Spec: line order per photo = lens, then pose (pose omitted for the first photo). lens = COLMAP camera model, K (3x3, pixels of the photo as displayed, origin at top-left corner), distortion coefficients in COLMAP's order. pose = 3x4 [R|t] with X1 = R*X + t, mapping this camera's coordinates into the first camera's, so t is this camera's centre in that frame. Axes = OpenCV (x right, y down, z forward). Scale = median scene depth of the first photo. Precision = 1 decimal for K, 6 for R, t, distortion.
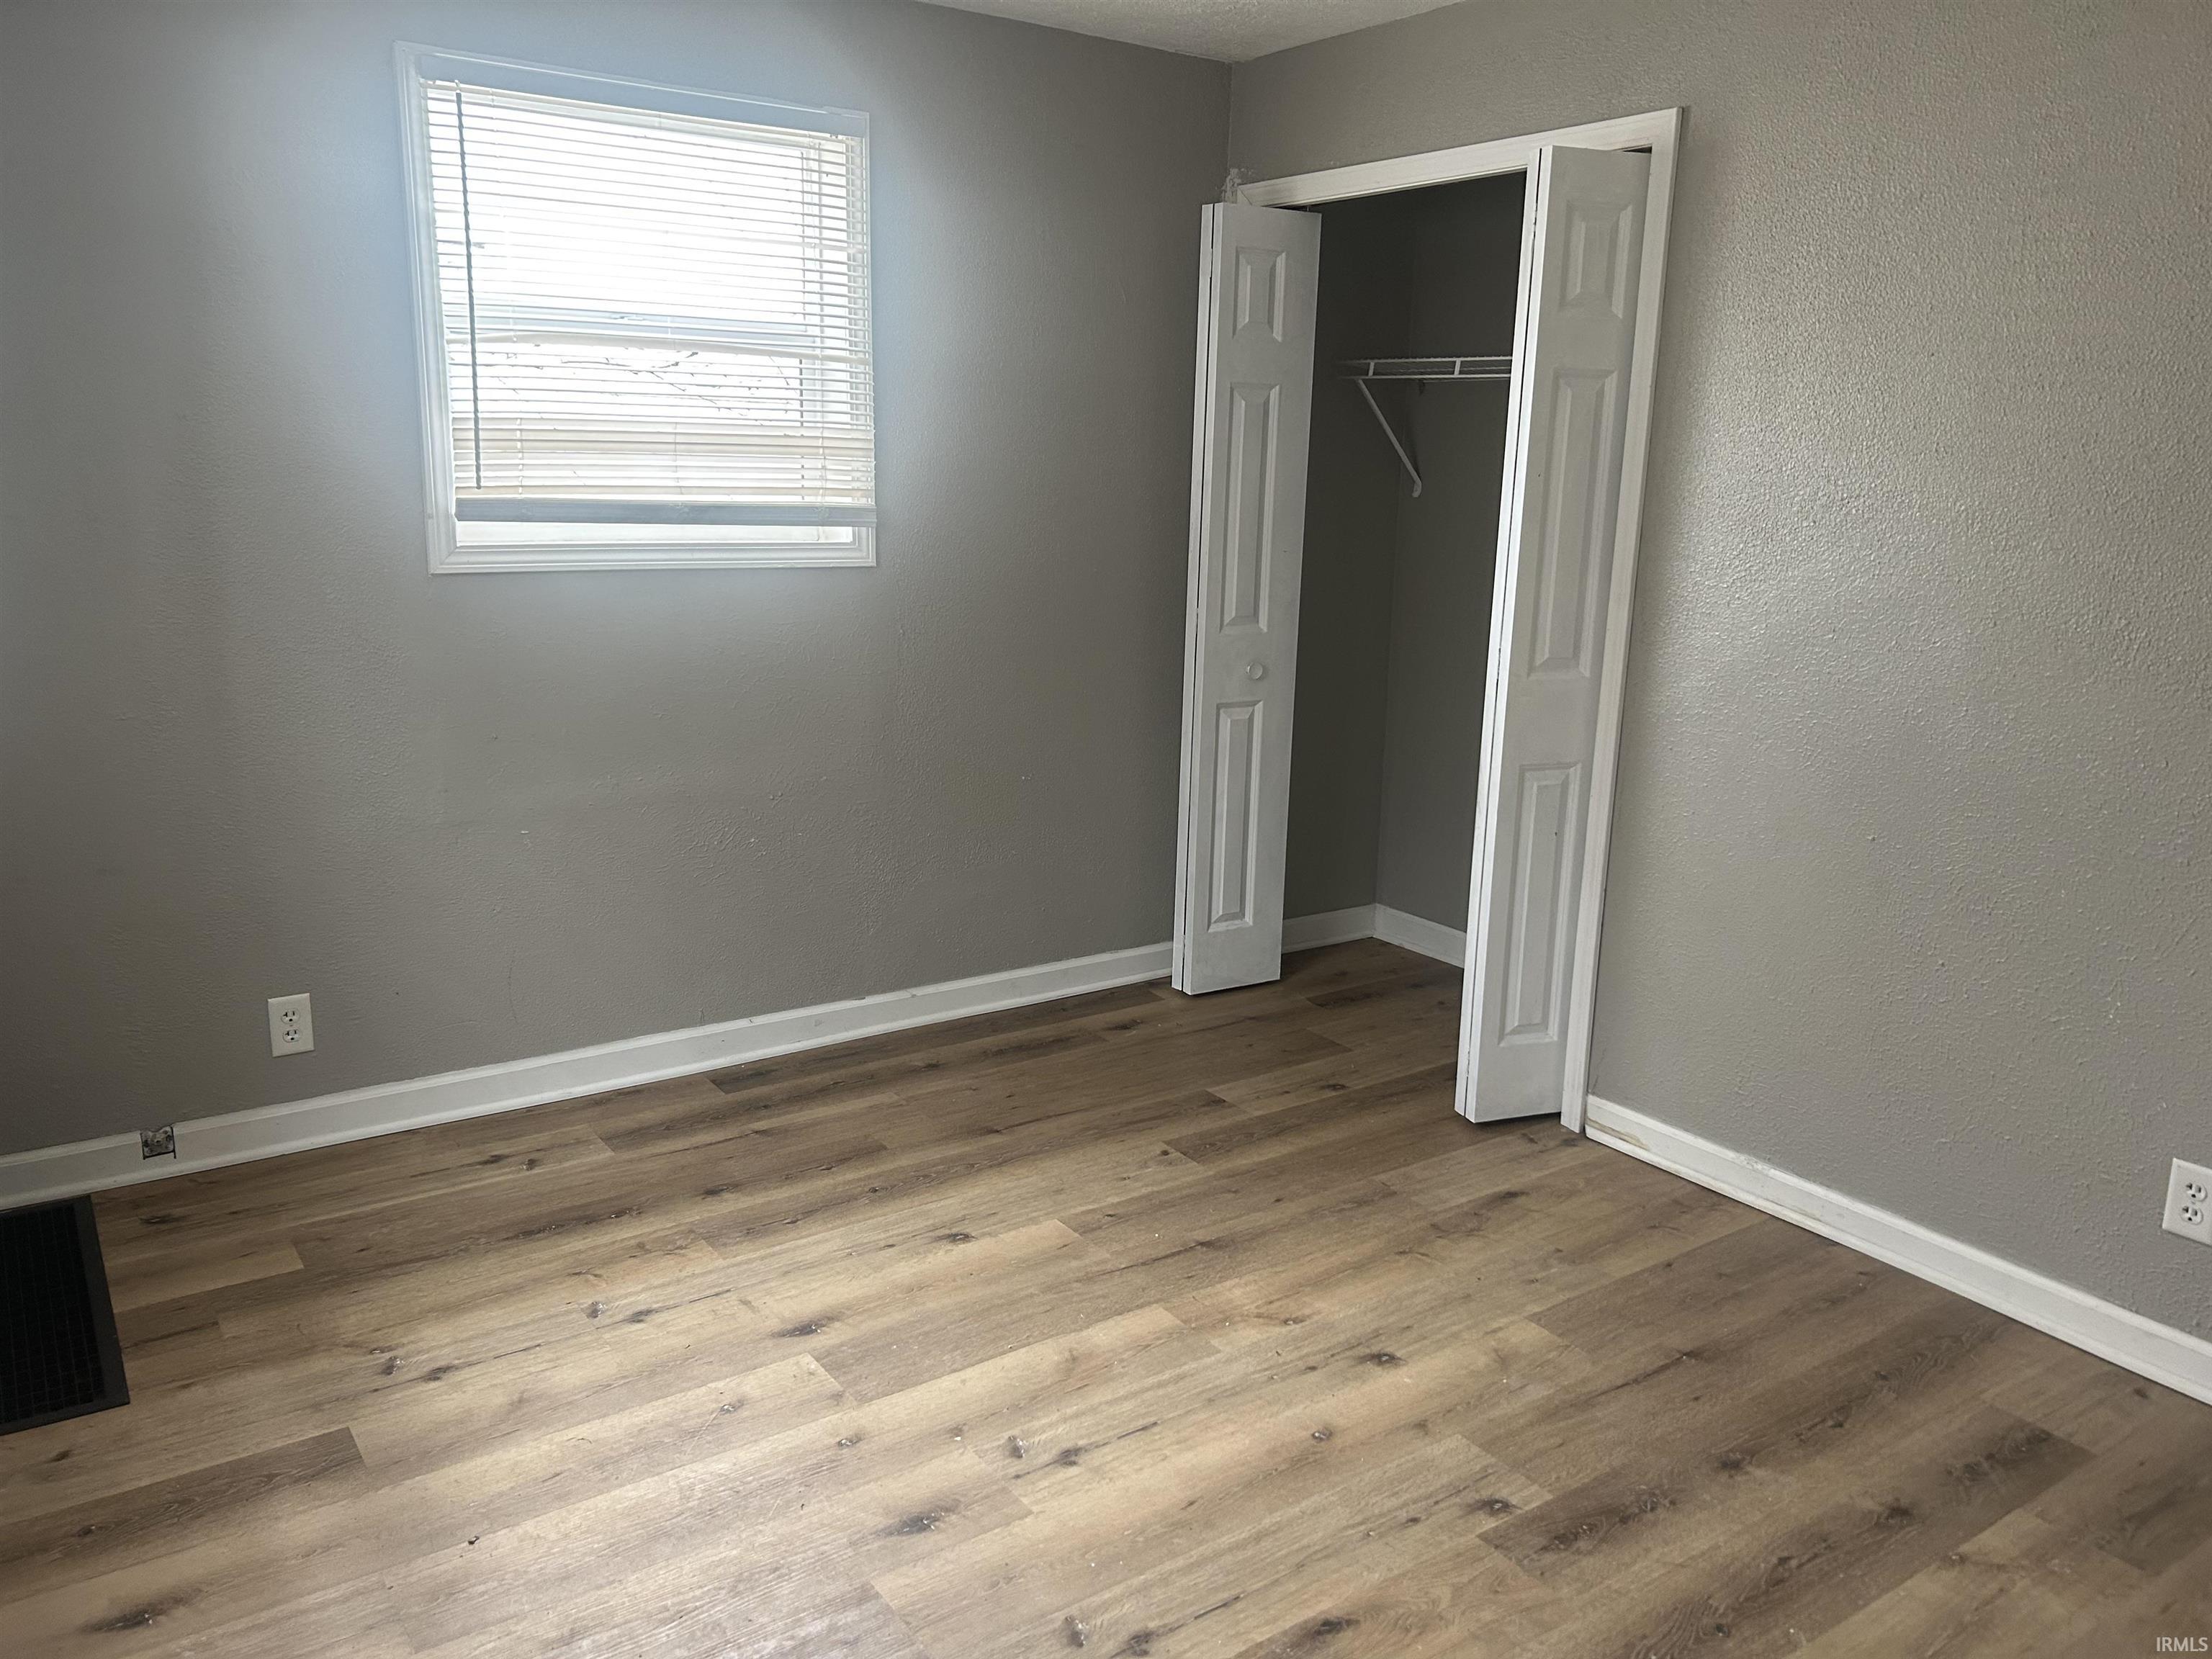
lens RADIAL K [[1696.9, 0, 1109.4], [0, 1696.9, 832.1], [0, 0, 1]] dist [0.061226, -0.068254]
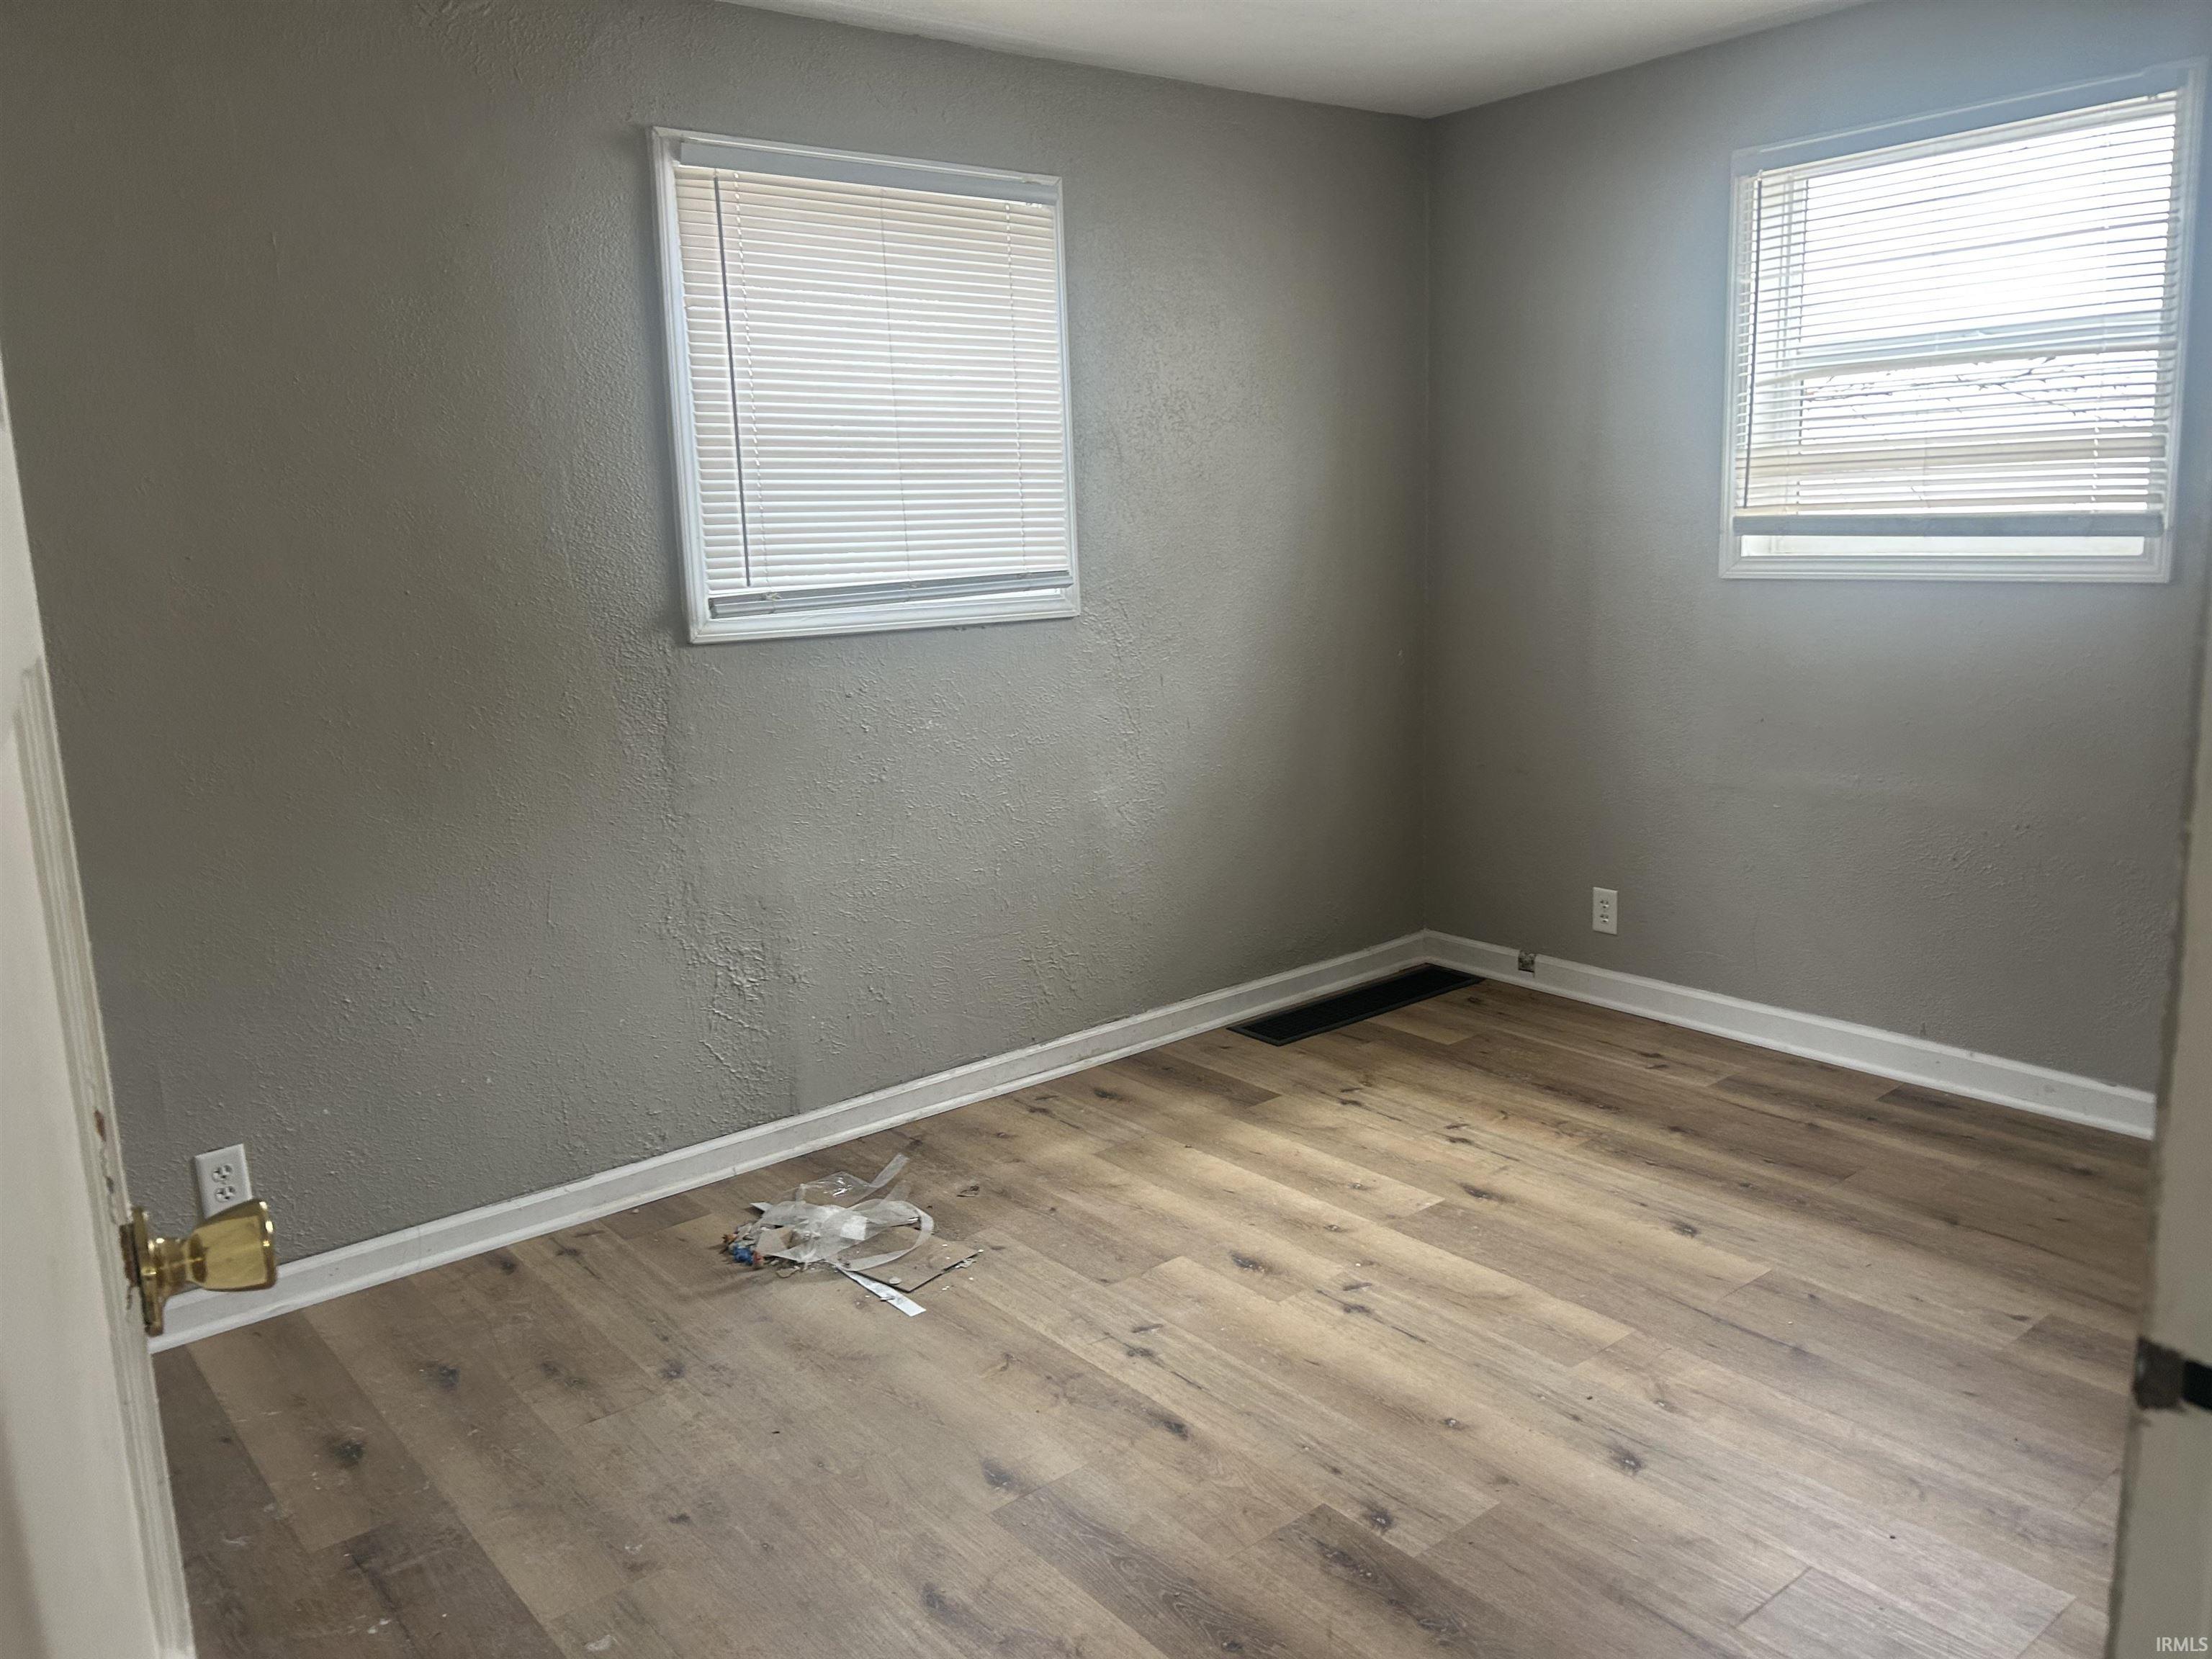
lens RADIAL K [[1696.9, 0, 1109.4], [0, 1696.9, 832.1], [0, 0, 1]] dist [0.061226, -0.068254]
pose [[0.045499, 0.167029, -0.984902, 0.844694], [-0.178289, 0.971451, 0.156512, -0.091099], [0.982926, 0.168476, 0.073980, 0.526019]]
